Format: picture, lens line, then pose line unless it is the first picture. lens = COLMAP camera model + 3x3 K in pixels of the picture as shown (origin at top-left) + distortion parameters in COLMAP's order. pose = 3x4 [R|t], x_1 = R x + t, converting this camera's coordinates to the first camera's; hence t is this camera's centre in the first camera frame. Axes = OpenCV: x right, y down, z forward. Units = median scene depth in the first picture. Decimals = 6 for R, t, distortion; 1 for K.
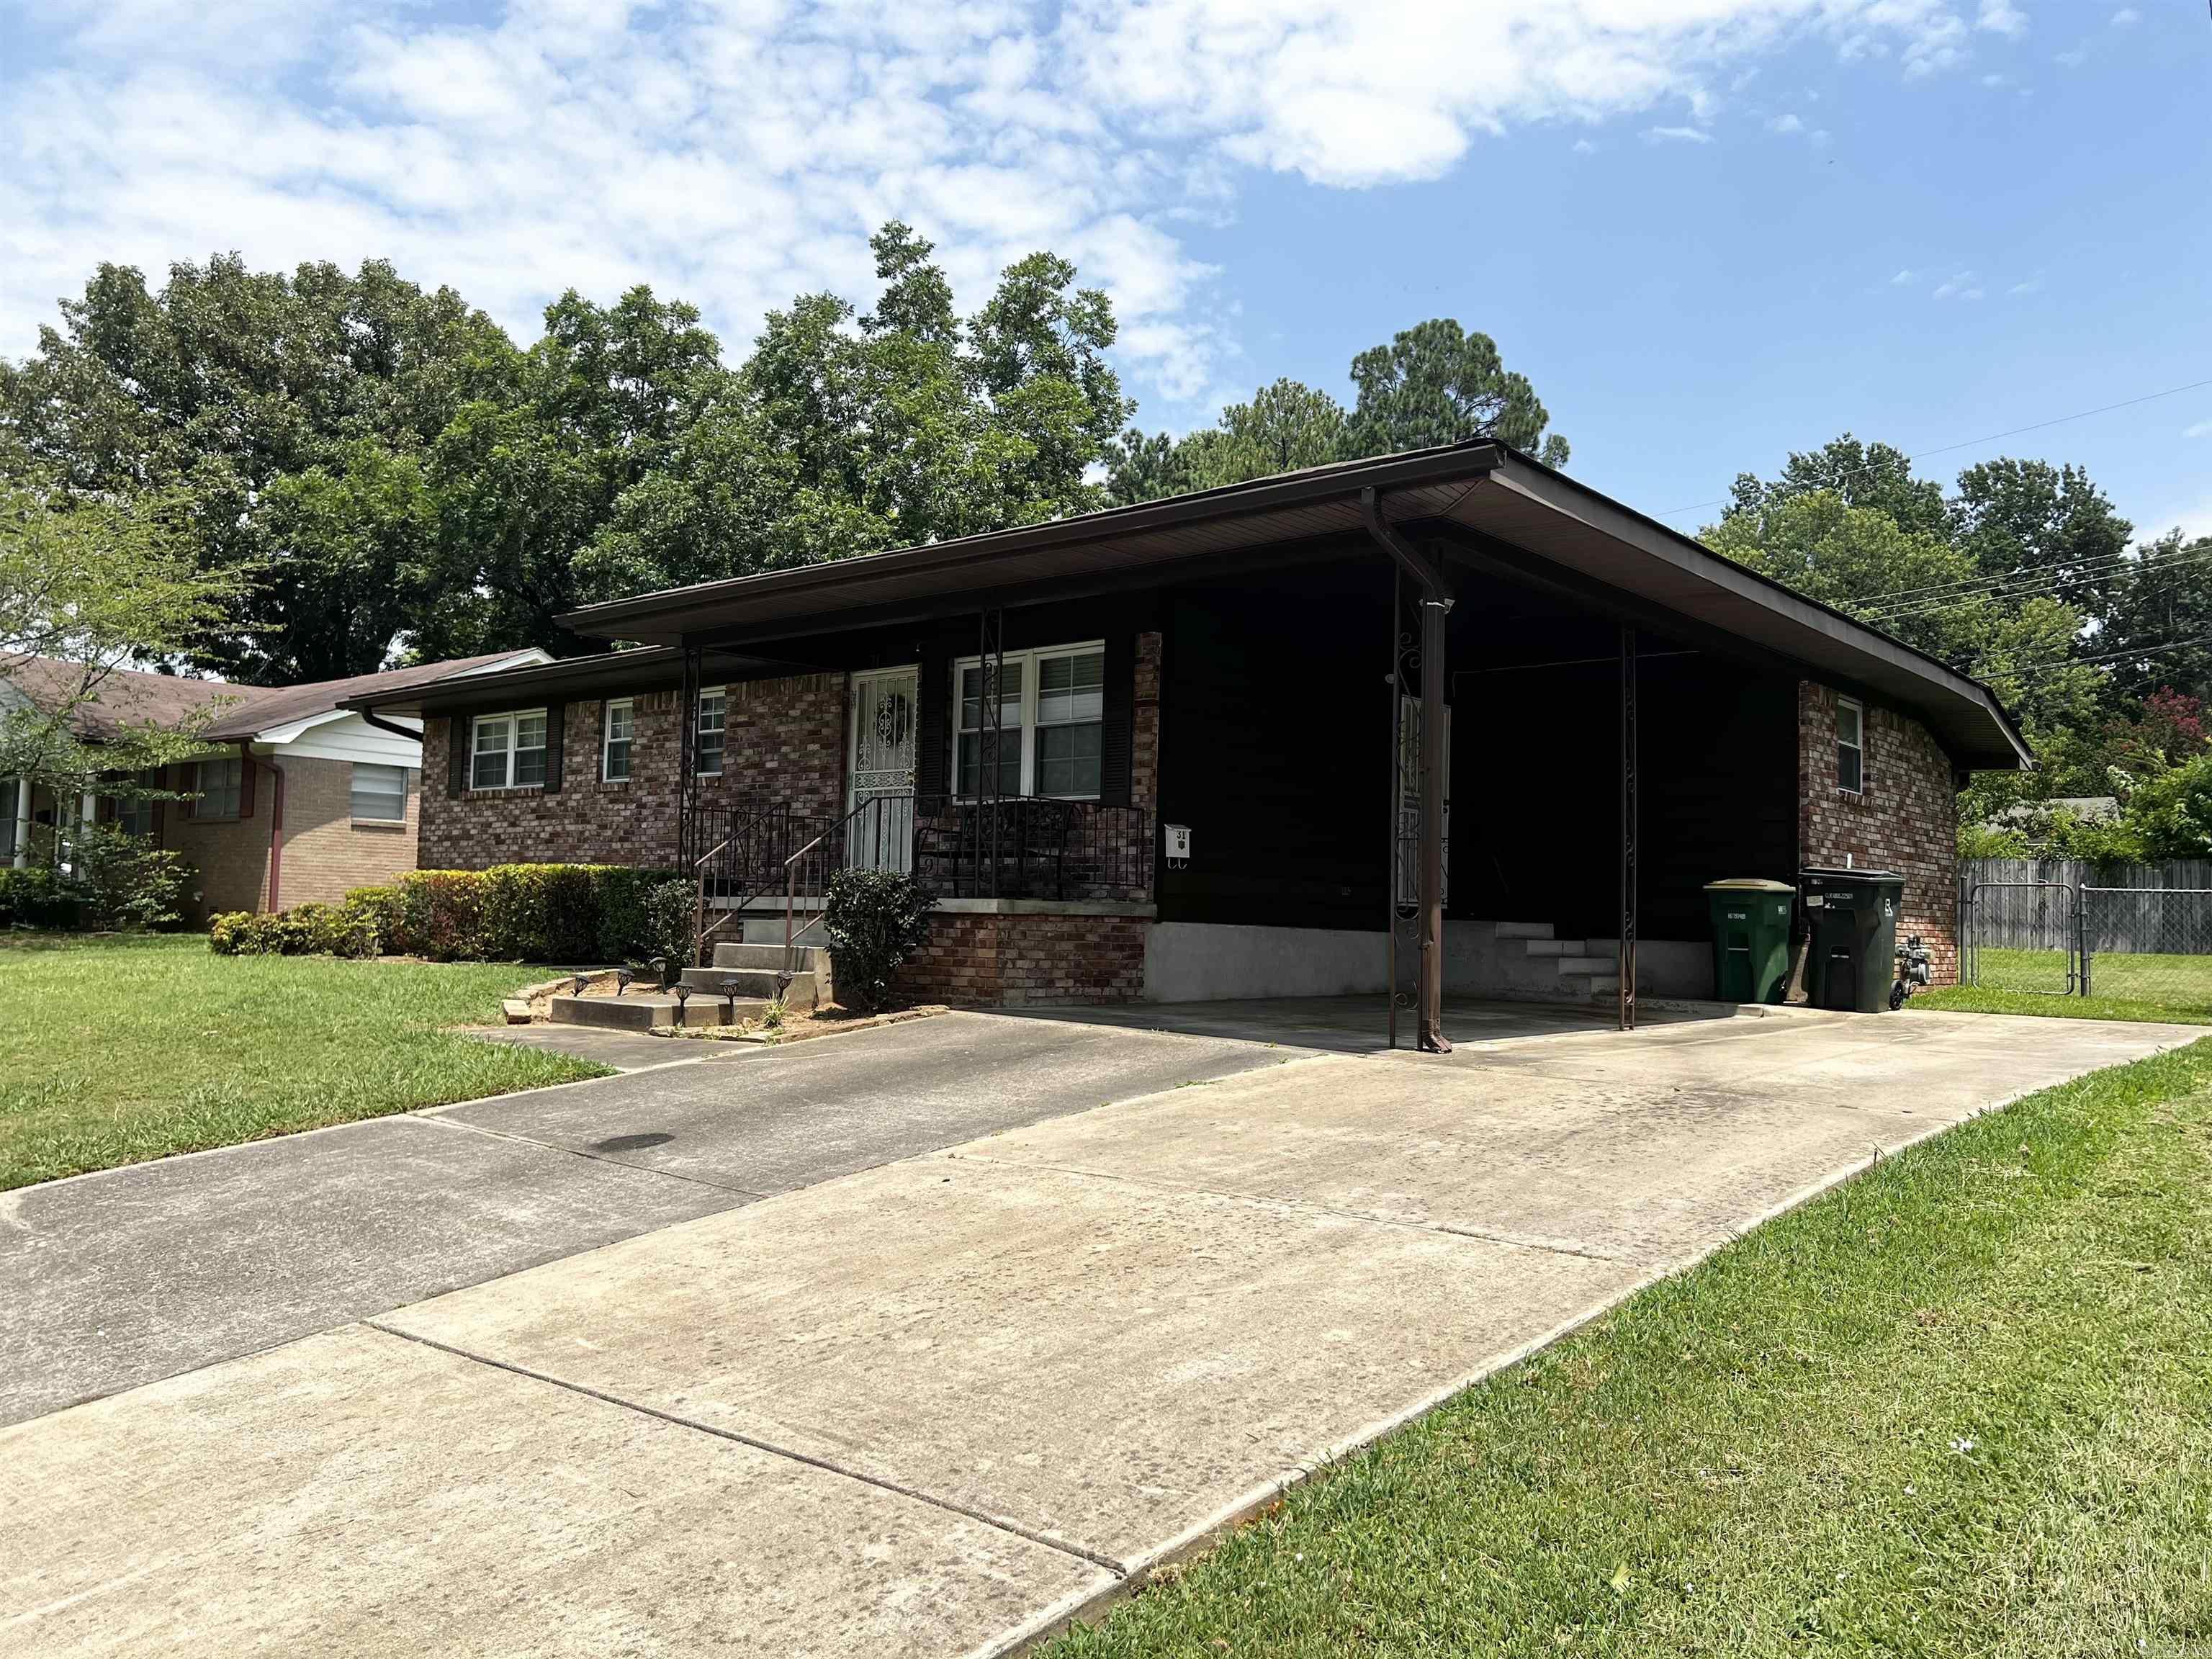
lens RADIAL K [[1713.5, 0, 1106.0], [0, 1713.5, 829.5], [0, 0, 1]] dist [-0.001511, -0.003039]
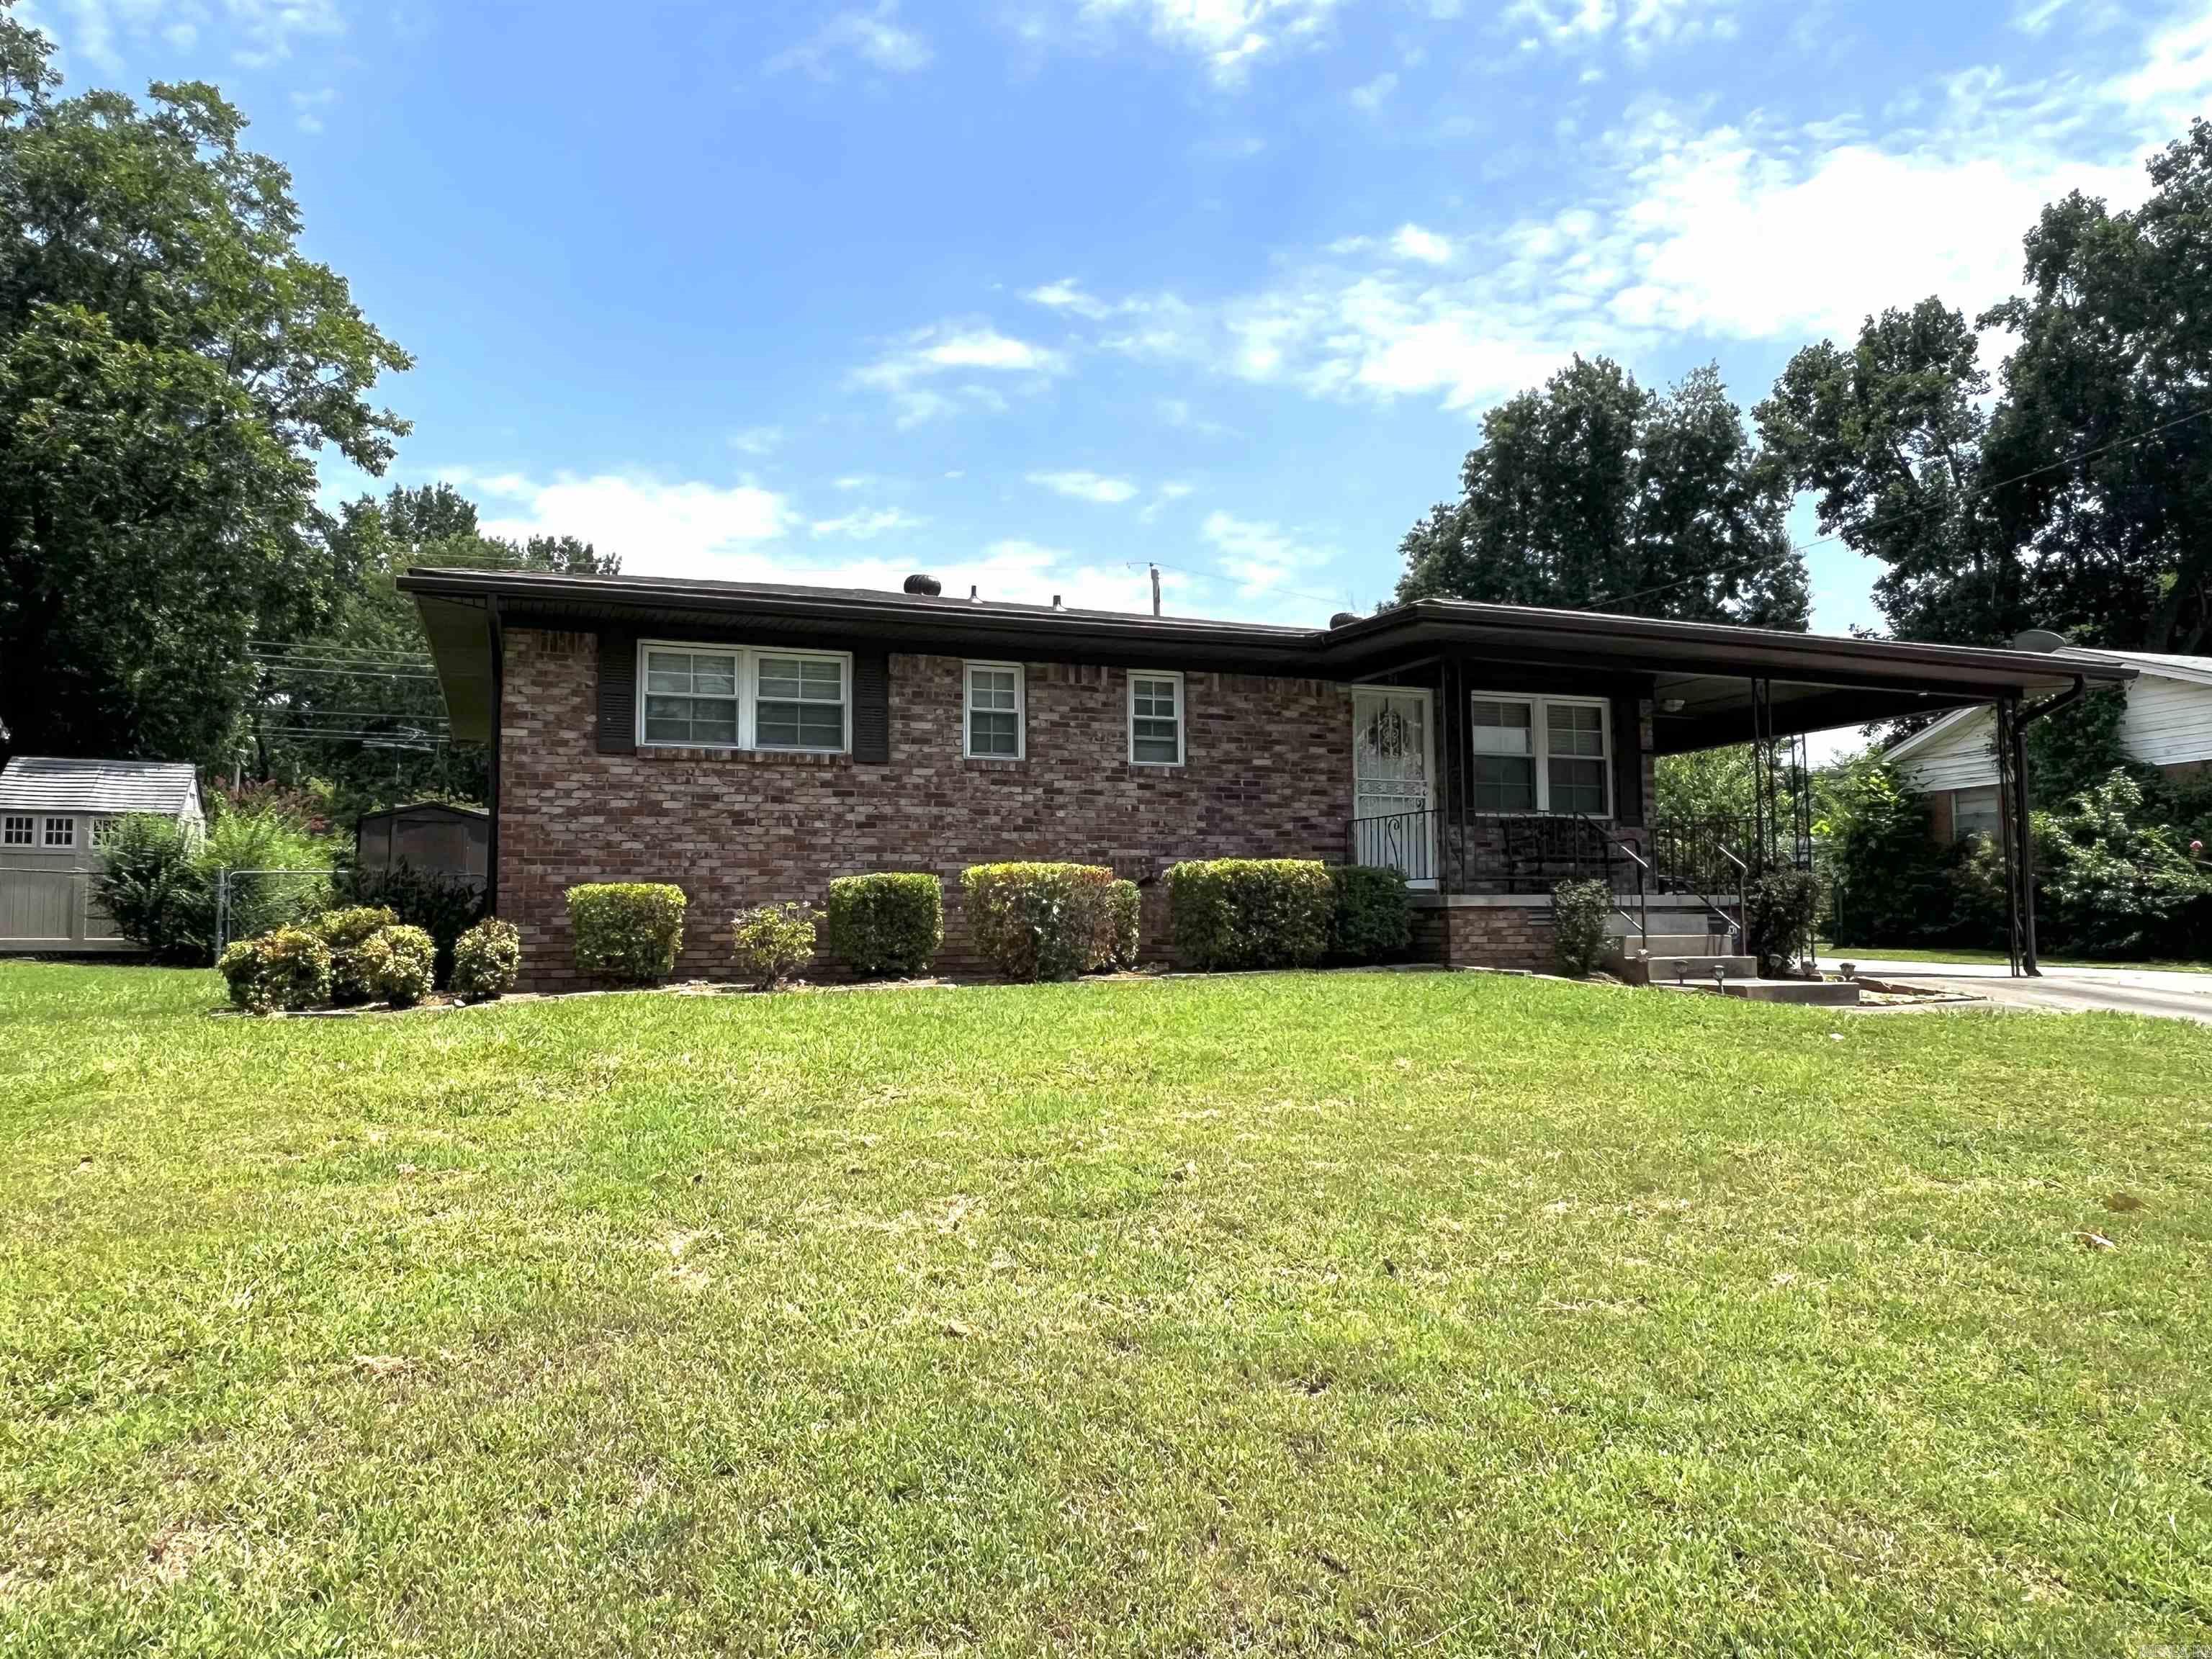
lens RADIAL K [[1462.5, 0, 1091.6], [0, 1462.5, 874.6], [0, 0, 1]] dist [0.002771, 0.000582]
pose [[0.475027, 0.008425, 0.879931, -0.868283], [-0.031591, 0.999473, 0.007484, 0.021191], [-0.879404, -0.031353, 0.475043, 0.596823]]
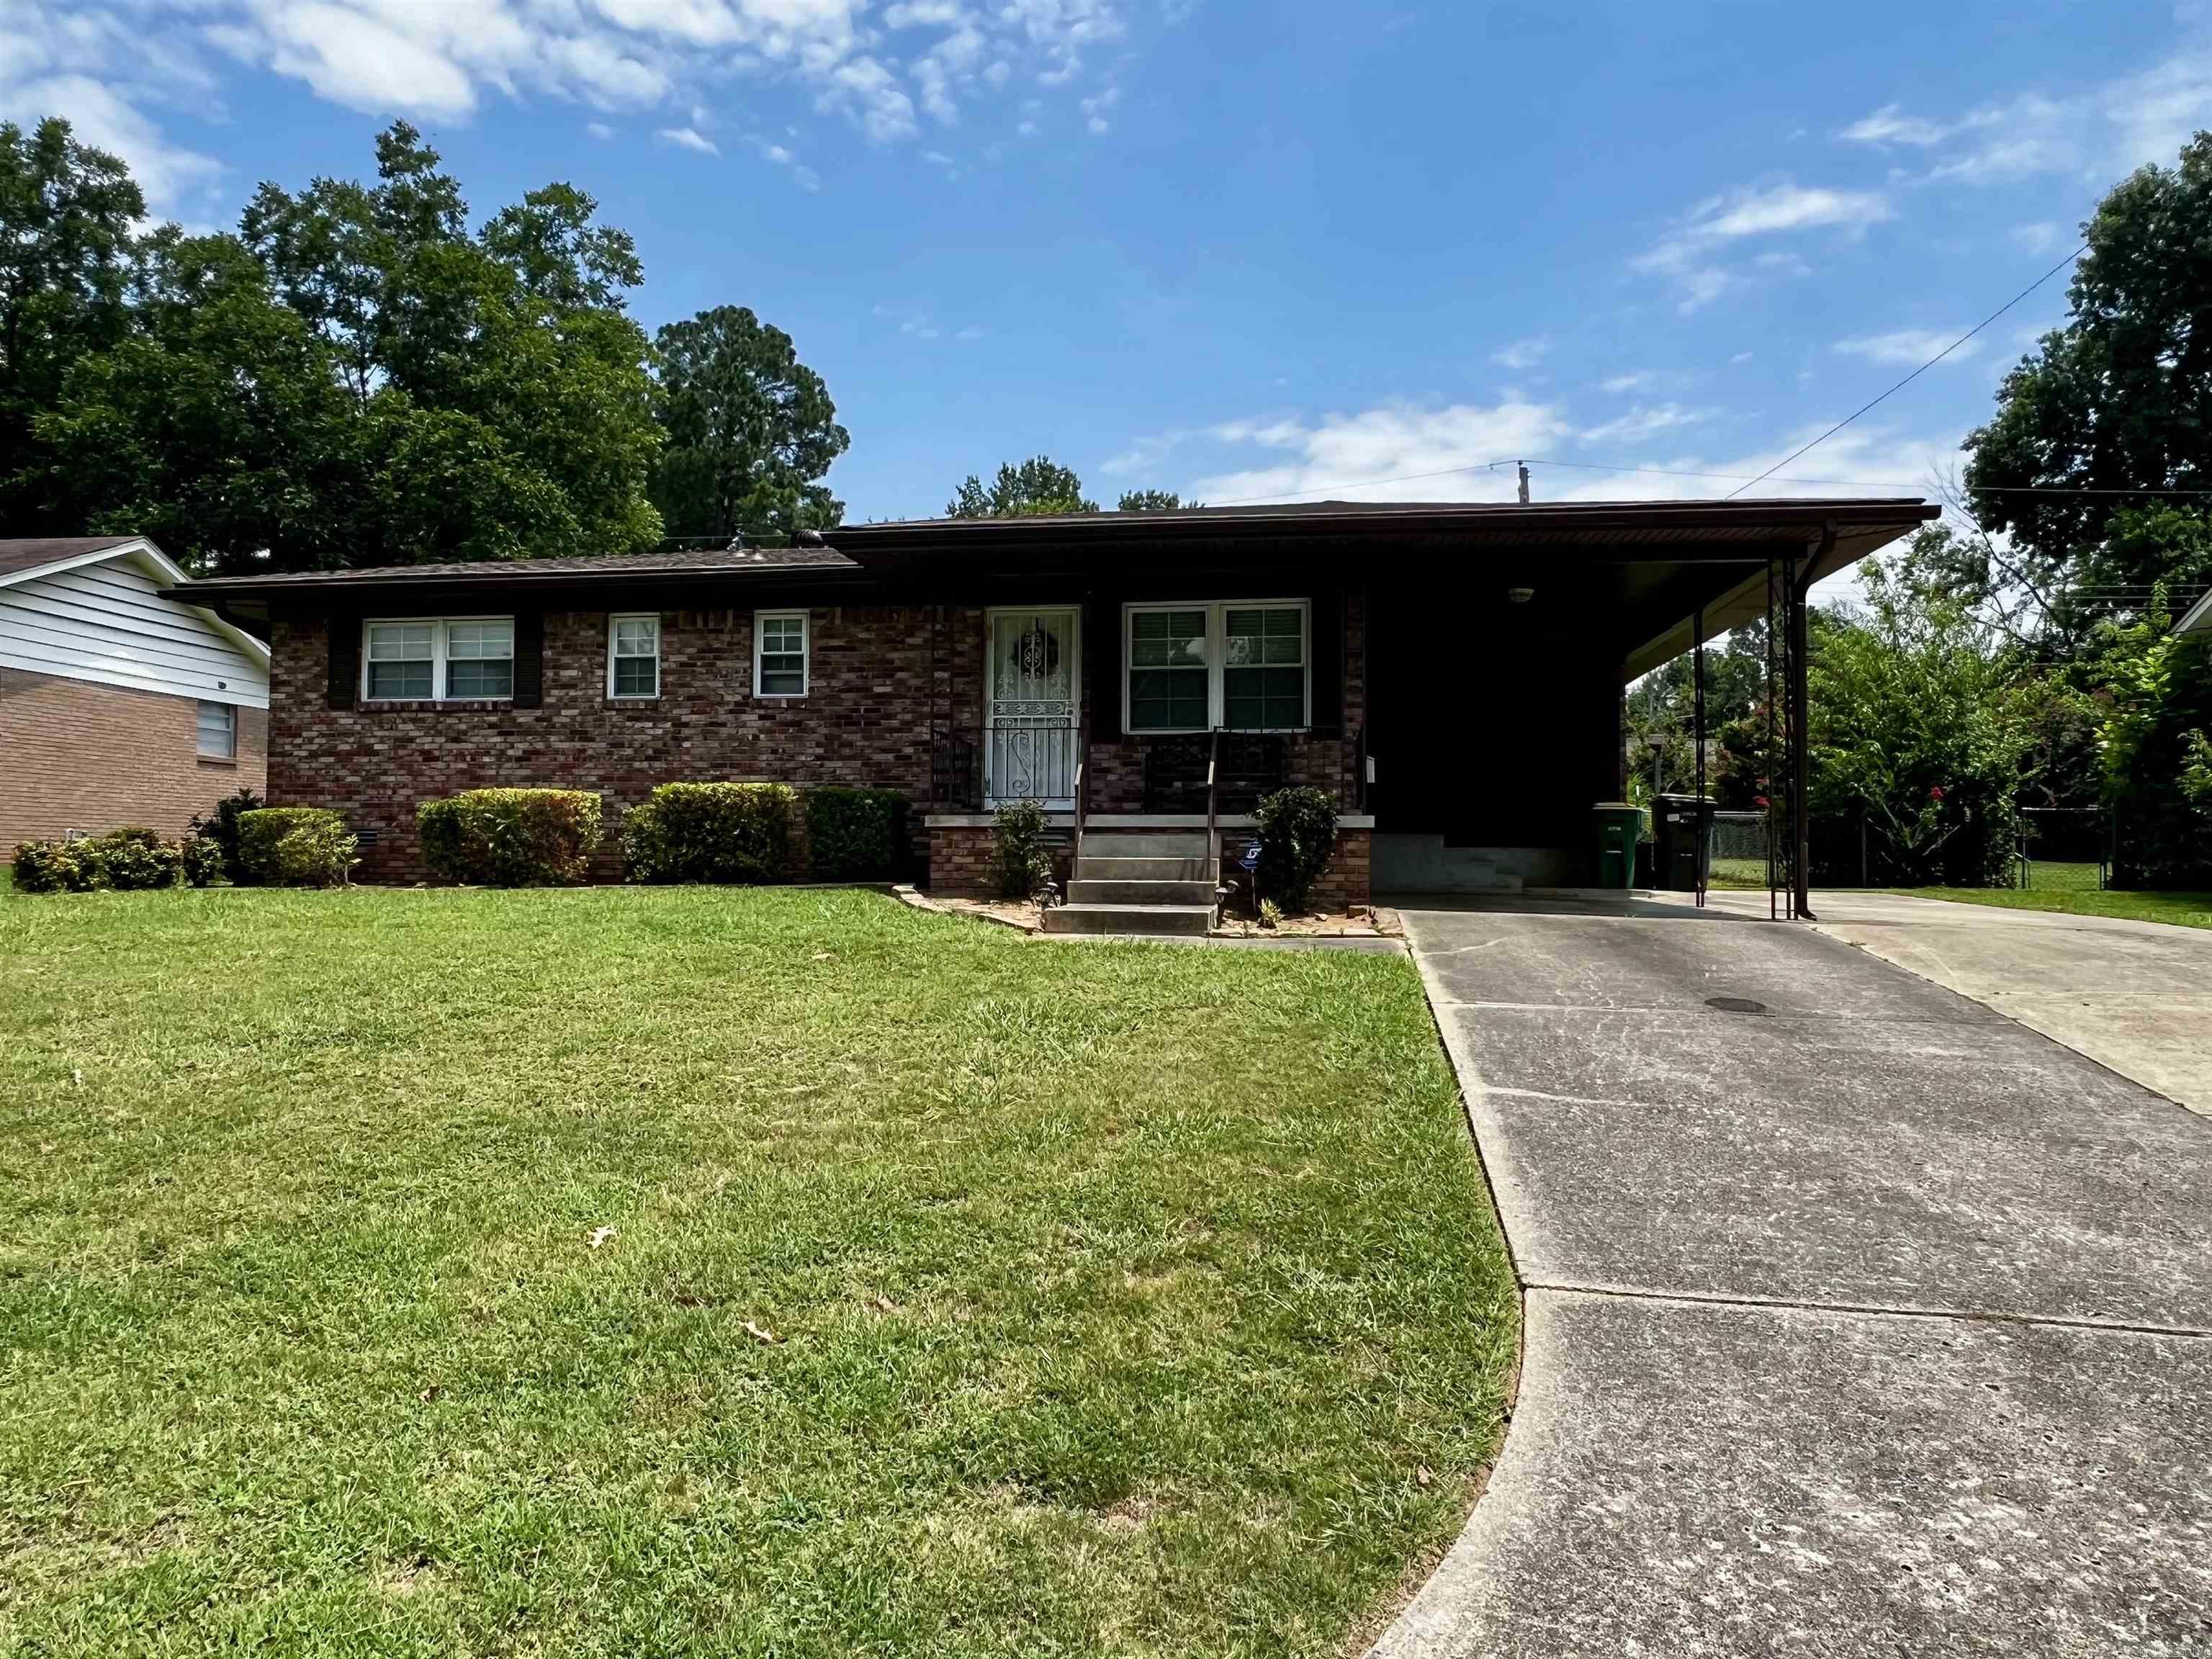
lens RADIAL K [[1502.3, 0, 1106.0], [0, 1502.3, 829.5], [0, 0, 1]] dist [-0.002535, 0.000269]
pose [[0.847150, -0.005372, 0.531326, -0.495104], [-0.016681, 0.999187, 0.036699, 0.009944], [-0.531092, -0.039952, 0.846372, 0.134551]]
